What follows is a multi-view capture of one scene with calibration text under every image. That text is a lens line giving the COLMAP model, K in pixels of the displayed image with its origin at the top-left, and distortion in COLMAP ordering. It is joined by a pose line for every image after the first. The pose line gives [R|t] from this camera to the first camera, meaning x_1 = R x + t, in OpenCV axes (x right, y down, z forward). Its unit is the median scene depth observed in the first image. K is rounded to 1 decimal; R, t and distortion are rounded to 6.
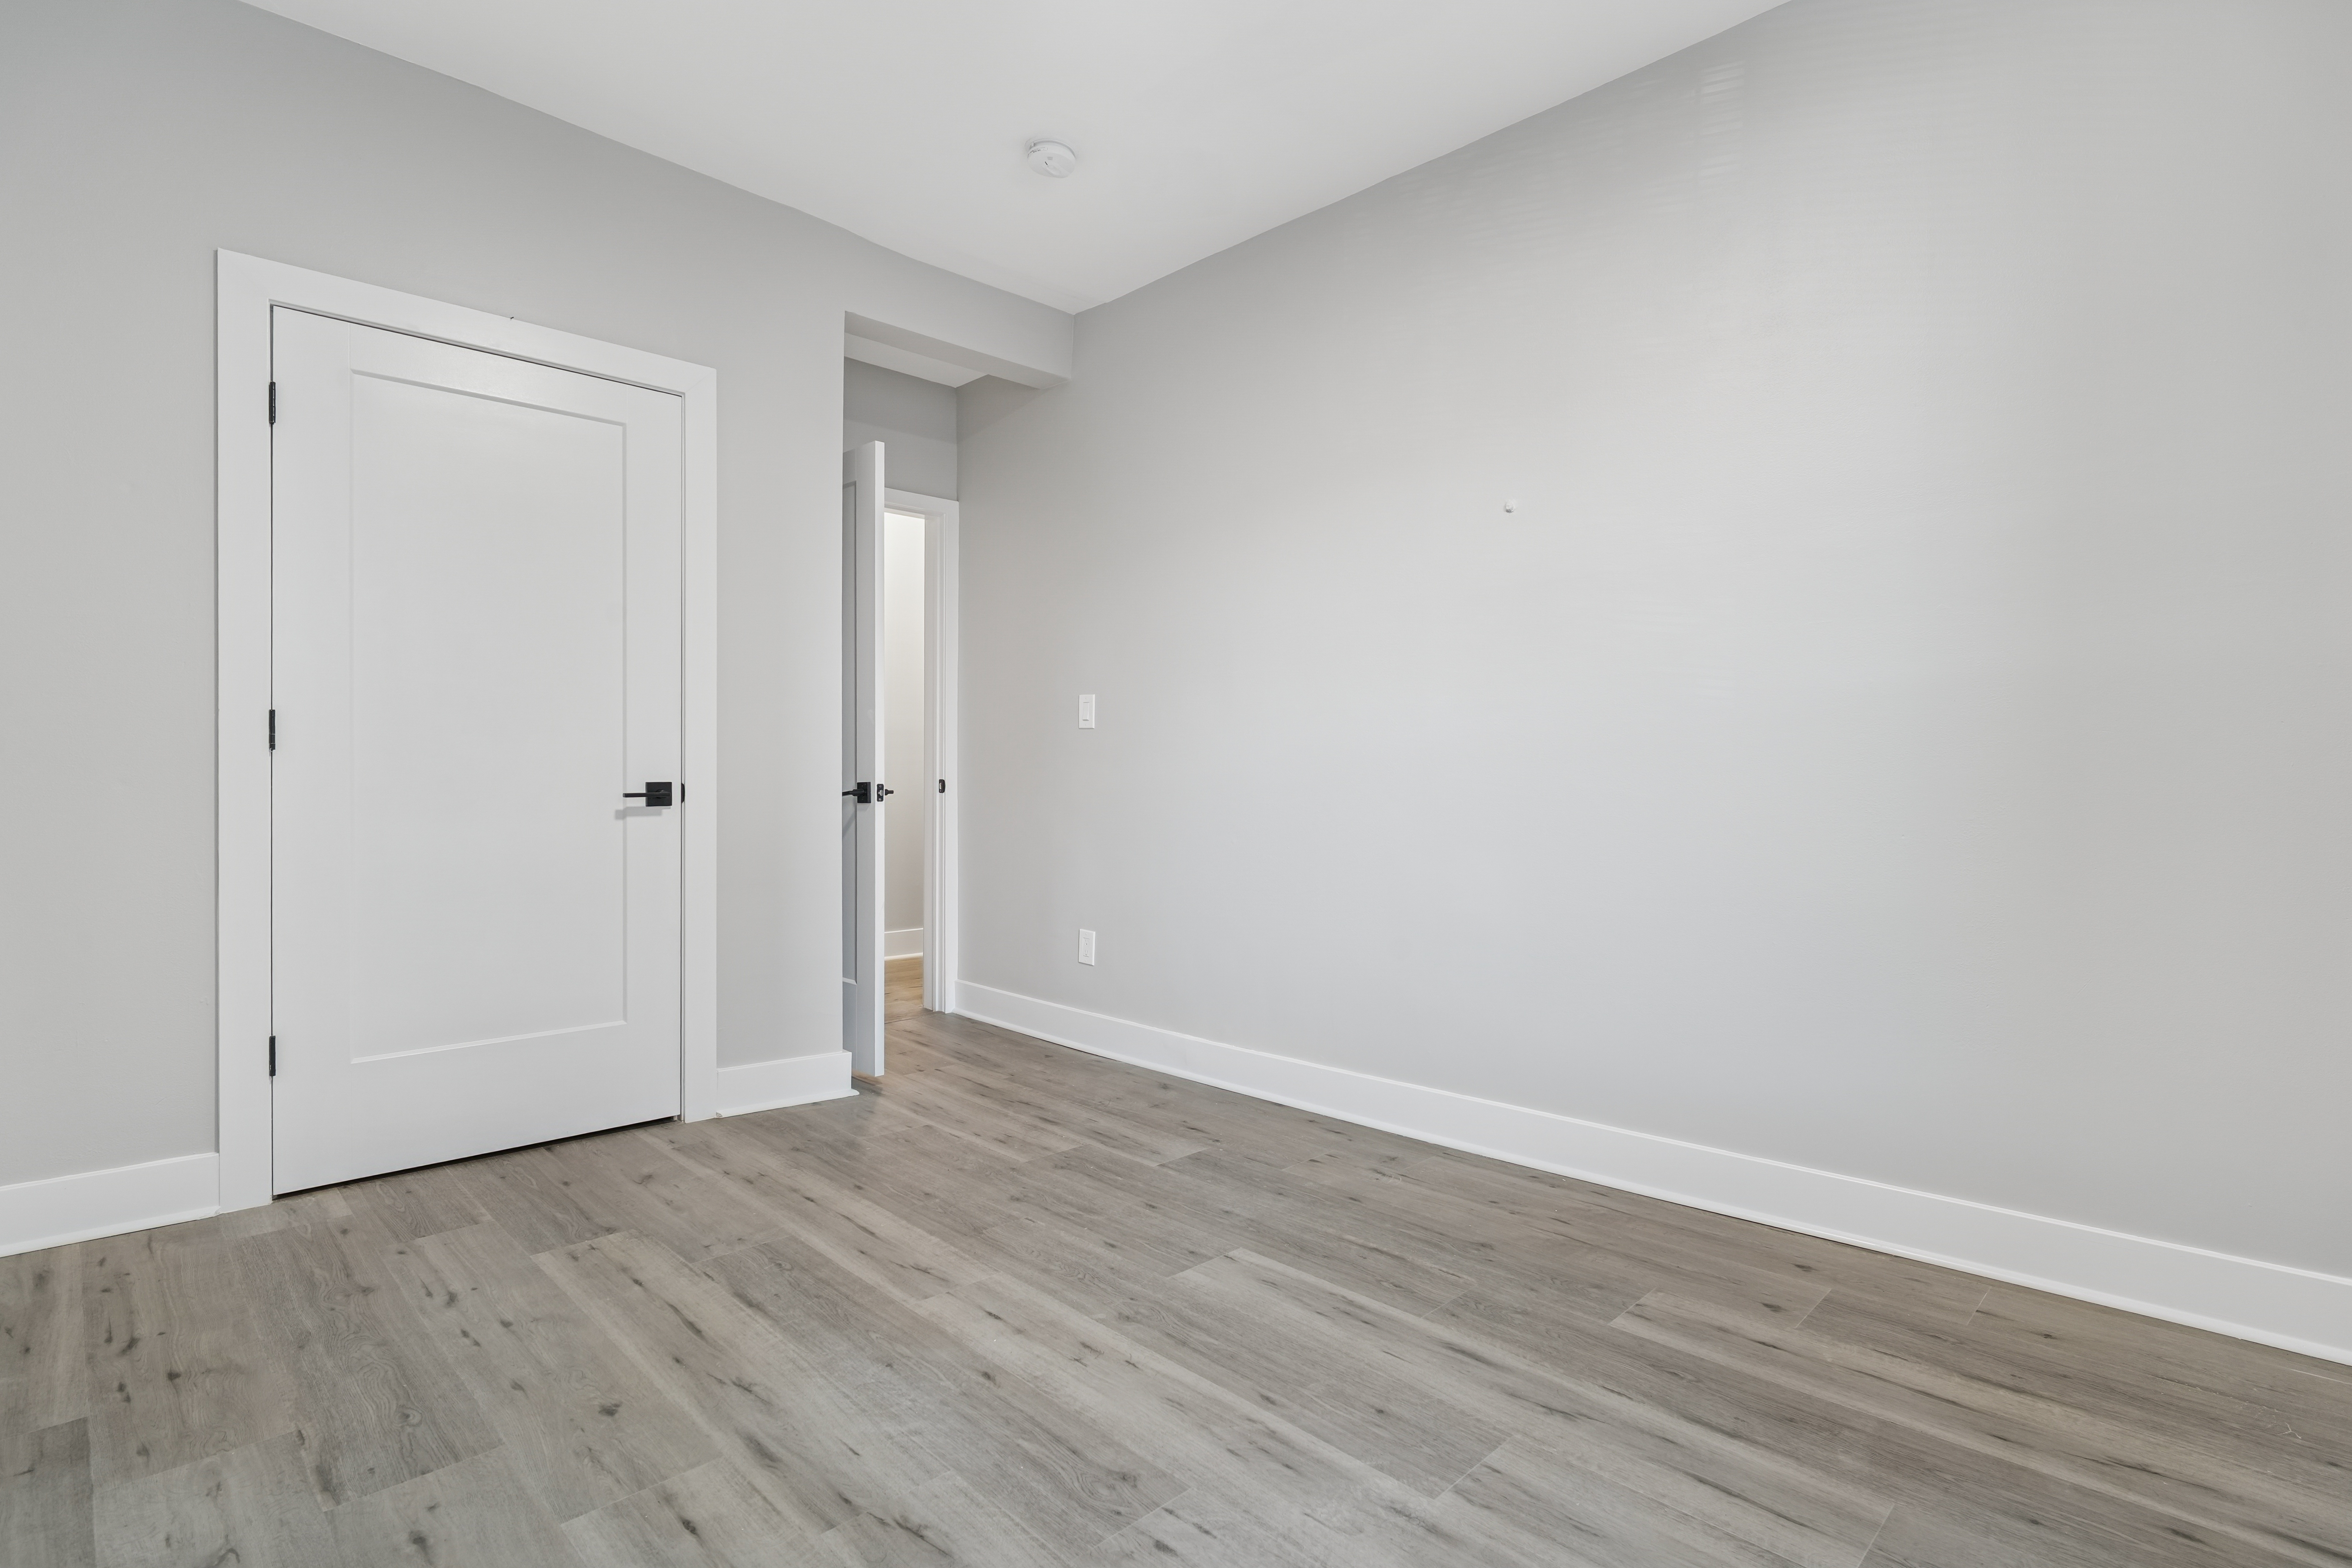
lens RADIAL K [[1117.7, 0, 1199.8], [0, 1117.7, 776.5], [0, 0, 1]] dist [0.003300, -0.005625]
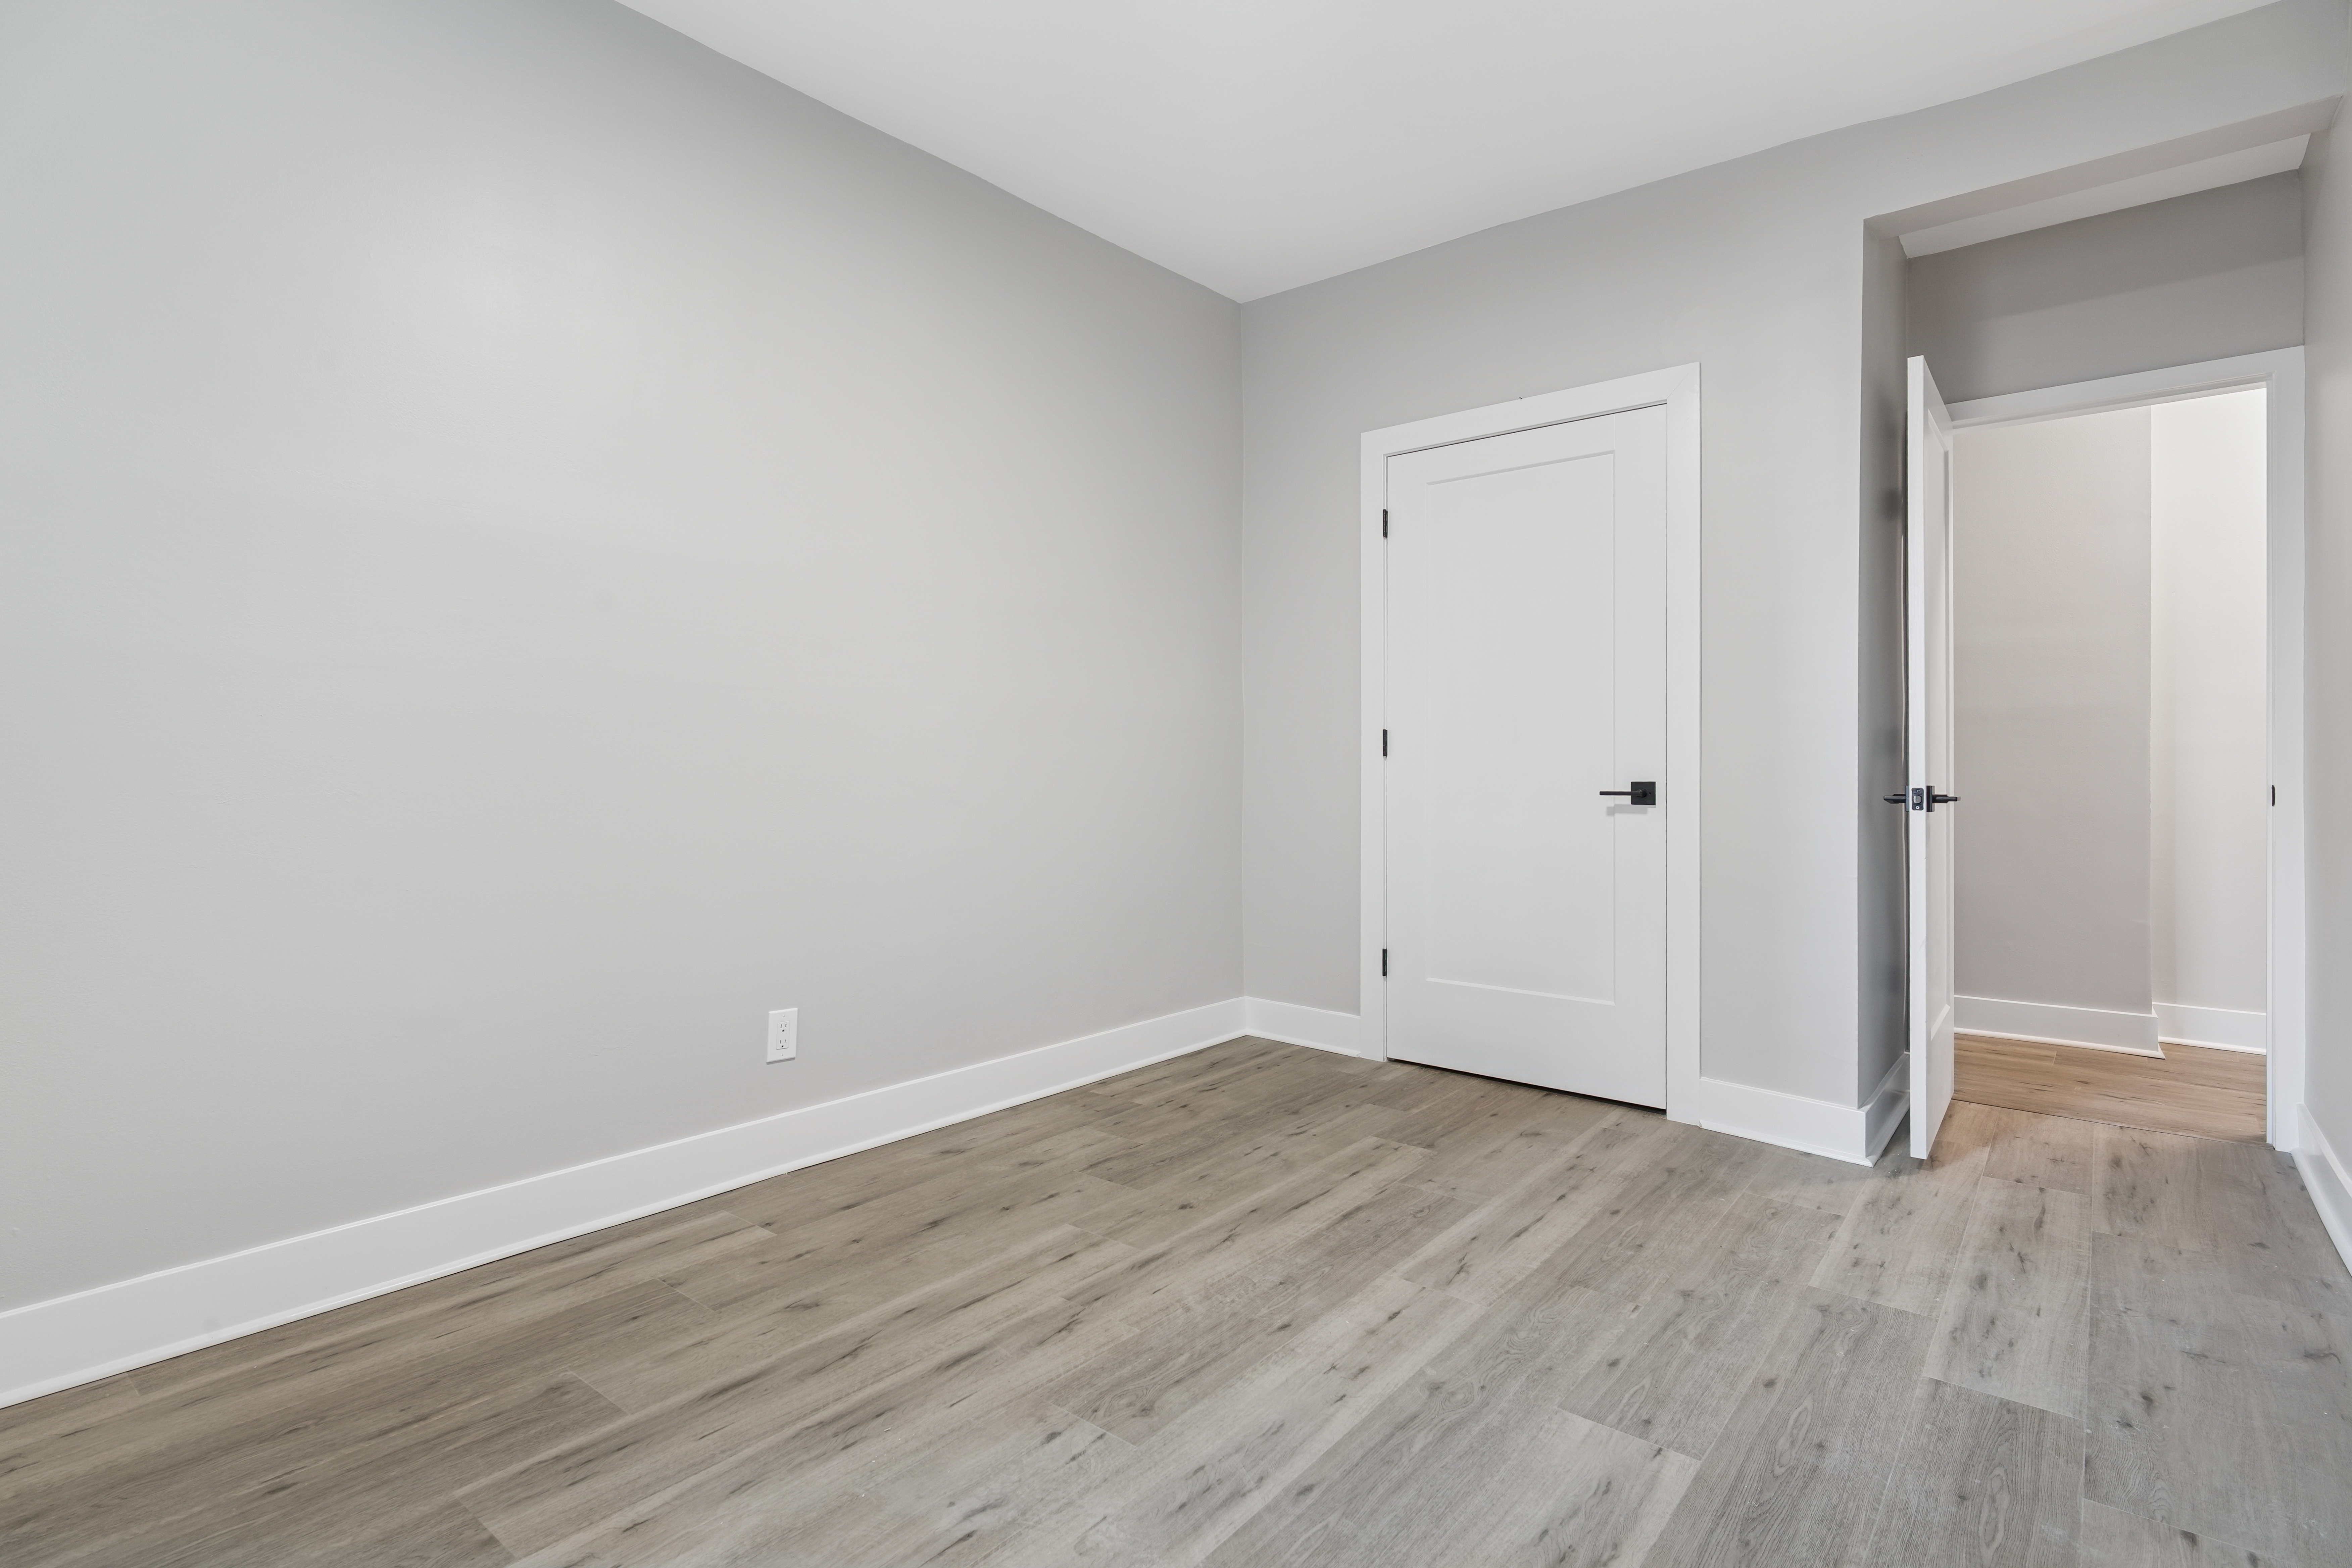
lens RADIAL K [[1143.2, 0, 1173.2], [0, 1143.2, 765.9], [0, 0, 1]] dist [-0.000702, -0.001163]
pose [[0.112712, -0.003201, -0.993623, 0.665872], [-0.006702, 0.999970, -0.003982, -0.003095], [0.993605, 0.007108, 0.112687, 0.562732]]
